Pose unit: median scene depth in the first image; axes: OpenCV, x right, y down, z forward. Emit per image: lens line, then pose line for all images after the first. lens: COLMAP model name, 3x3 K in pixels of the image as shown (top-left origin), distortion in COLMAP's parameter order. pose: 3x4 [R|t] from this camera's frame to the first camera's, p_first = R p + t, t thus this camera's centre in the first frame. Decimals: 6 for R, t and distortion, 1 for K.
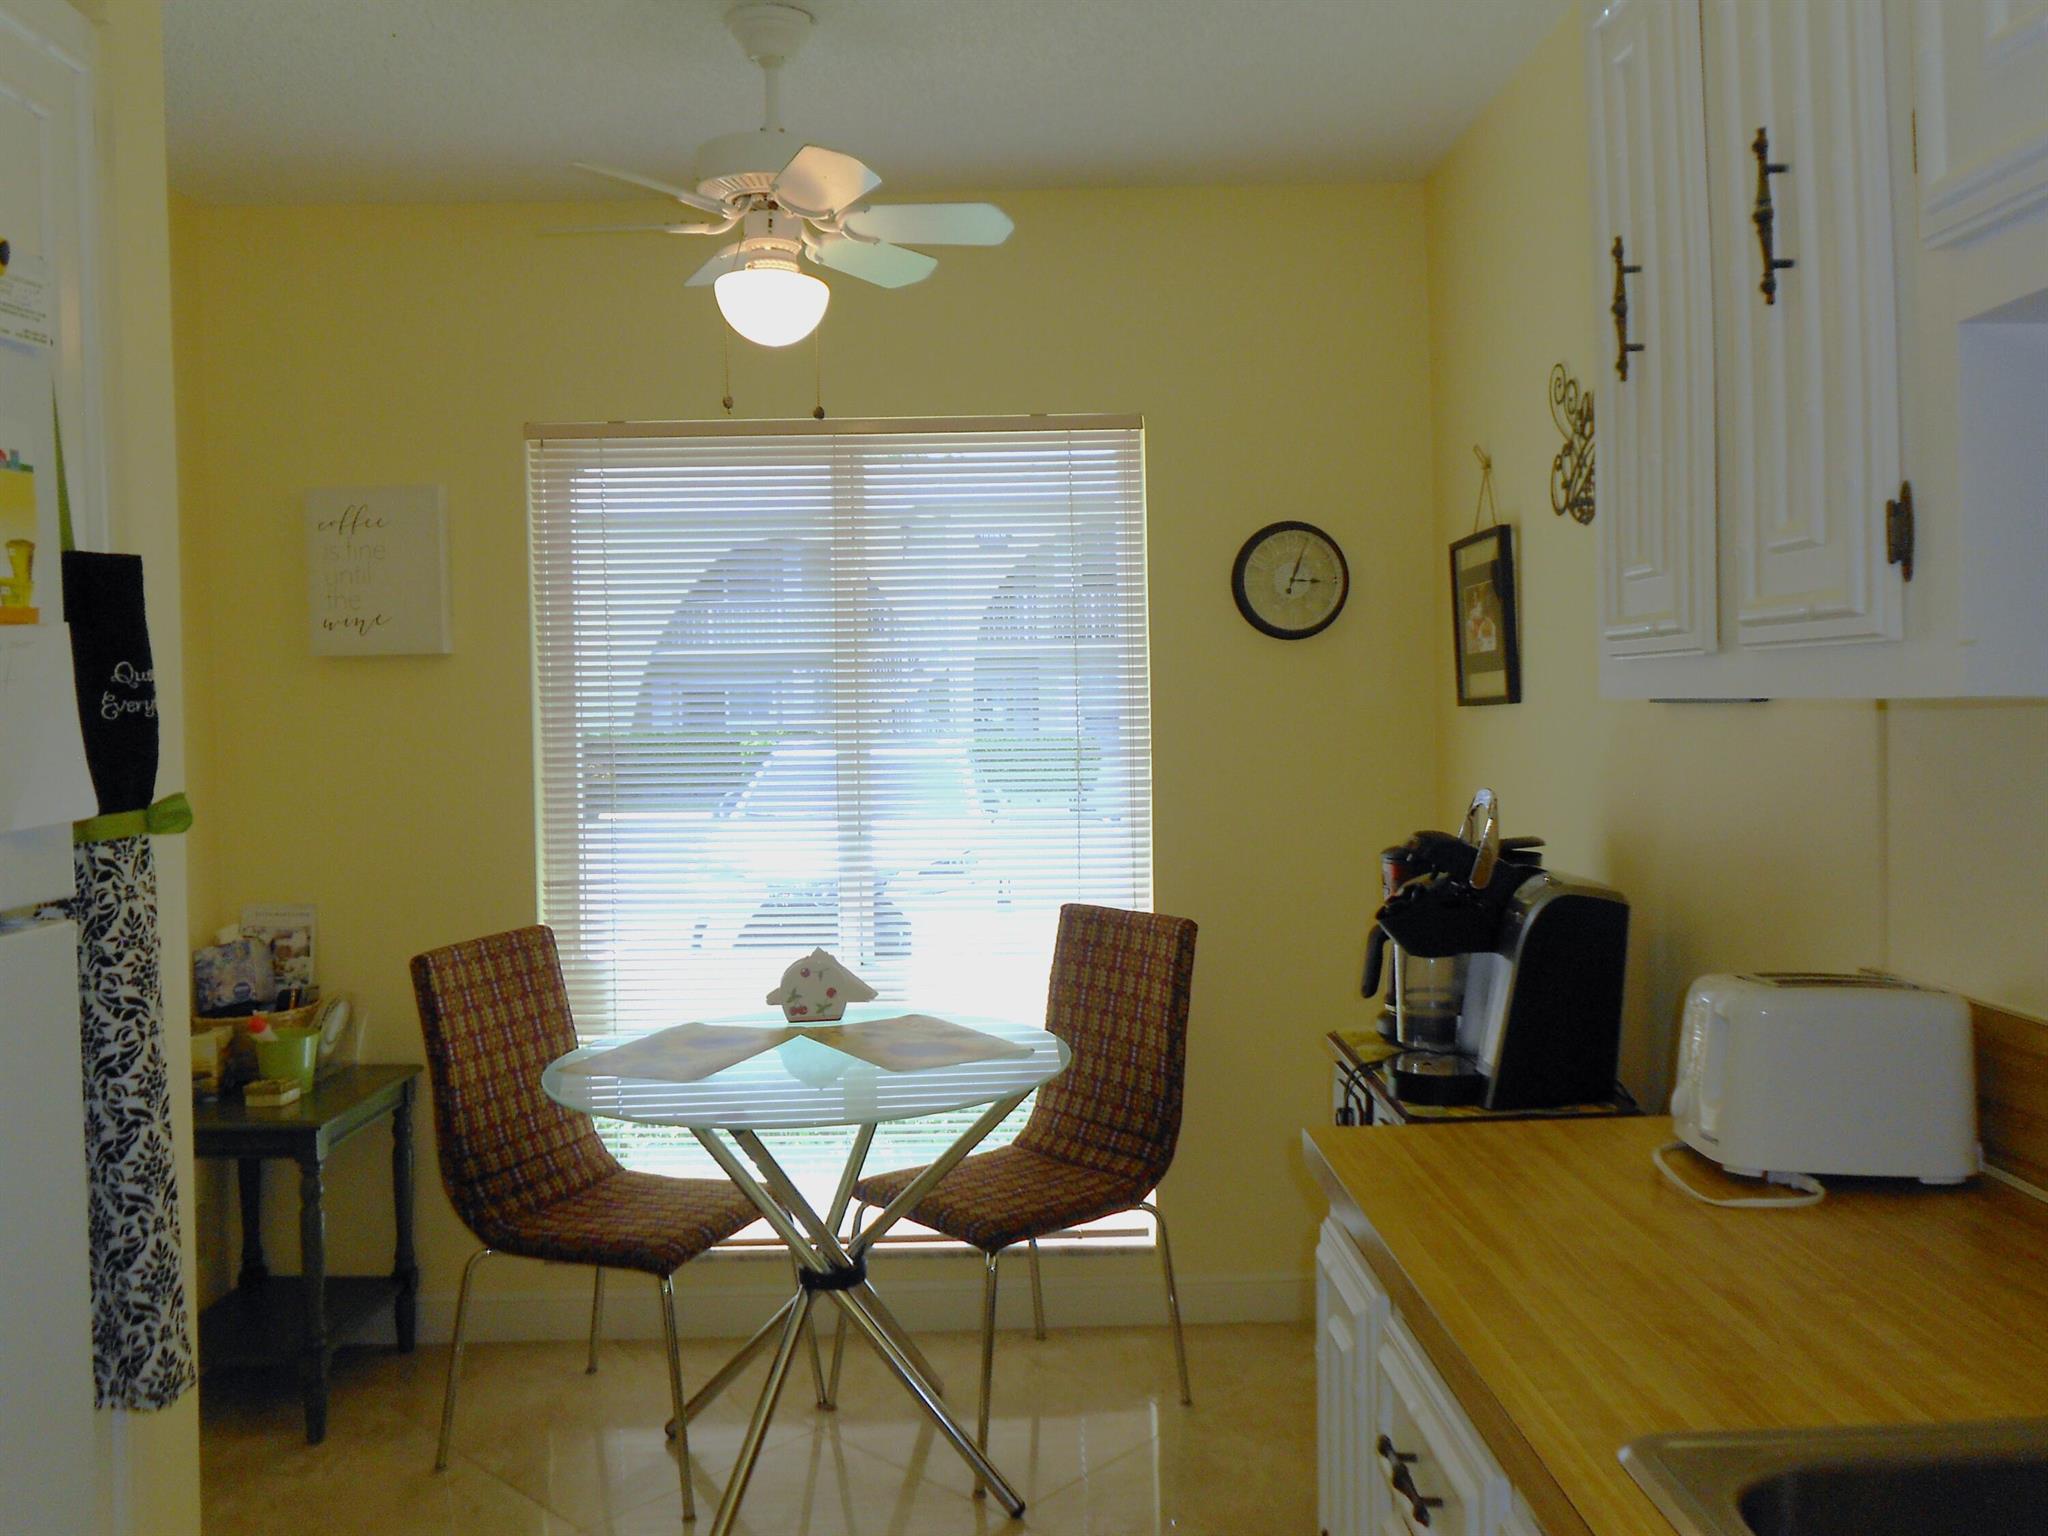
lens RADIAL K [[1709.9, 0, 1024.5], [0, 1709.9, 750.8], [0, 0, 1]] dist [-0.014483, -0.008161]
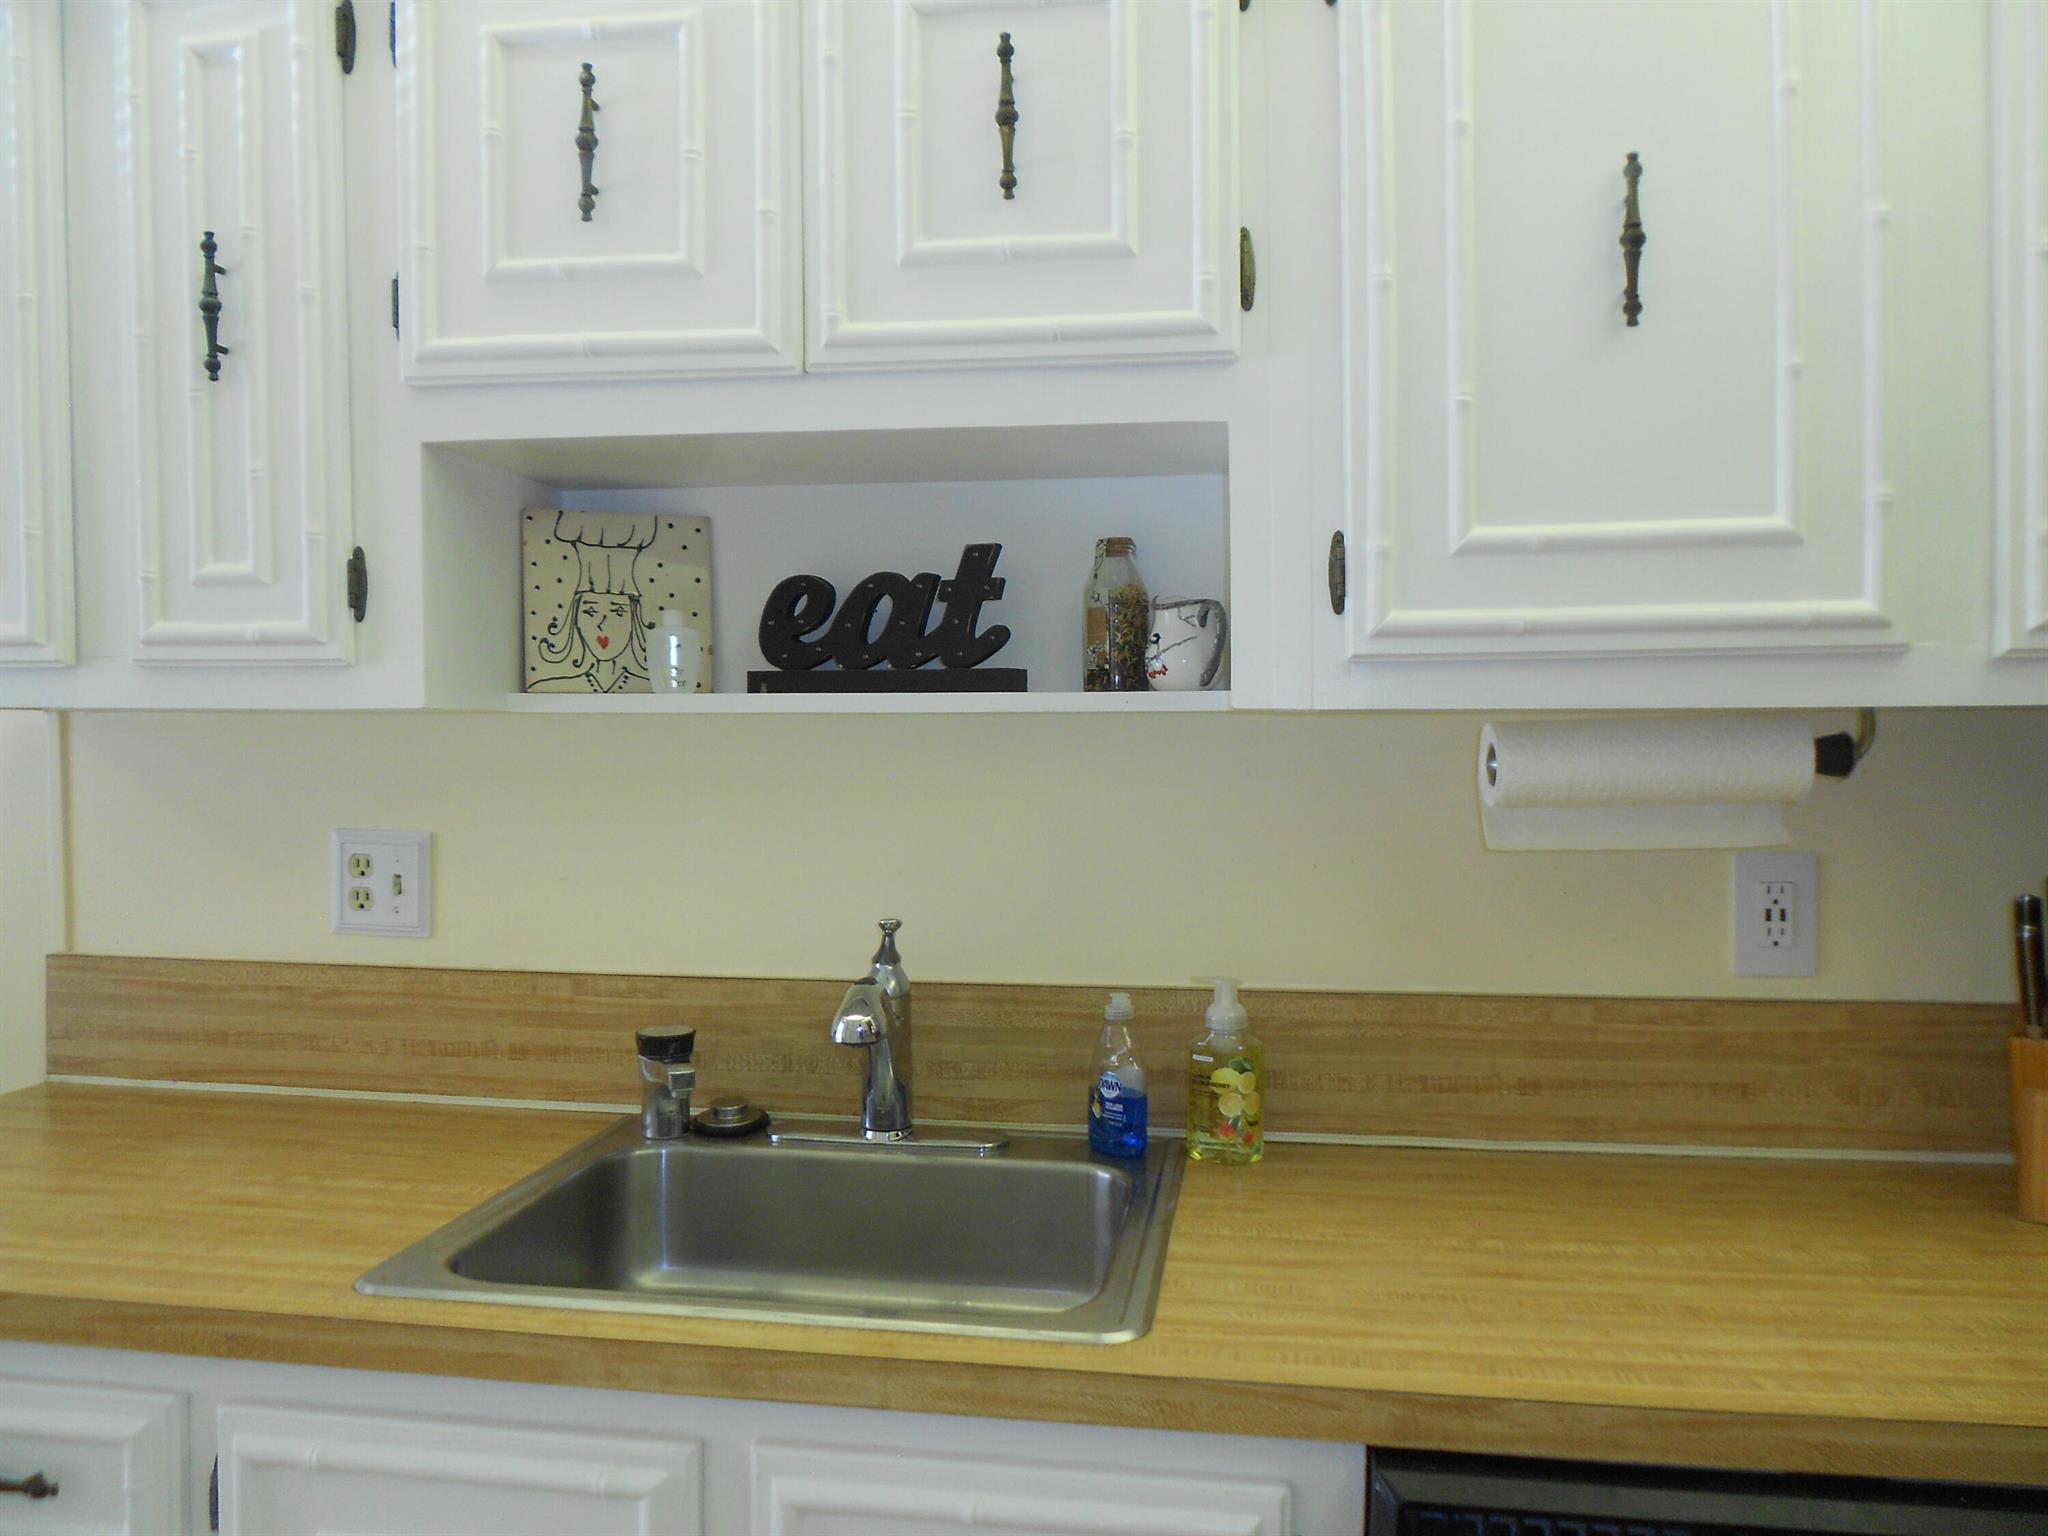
lens RADIAL K [[1568.0, 0, 1035.6], [0, 1568.0, 817.3], [0, 0, 1]] dist [-0.018864, -0.013870]
pose [[0.160847, -0.027815, 0.986587, -0.586199], [0.029328, 0.999296, 0.023392, 0.040507], [-0.986544, 0.025172, 0.161549, 0.262434]]
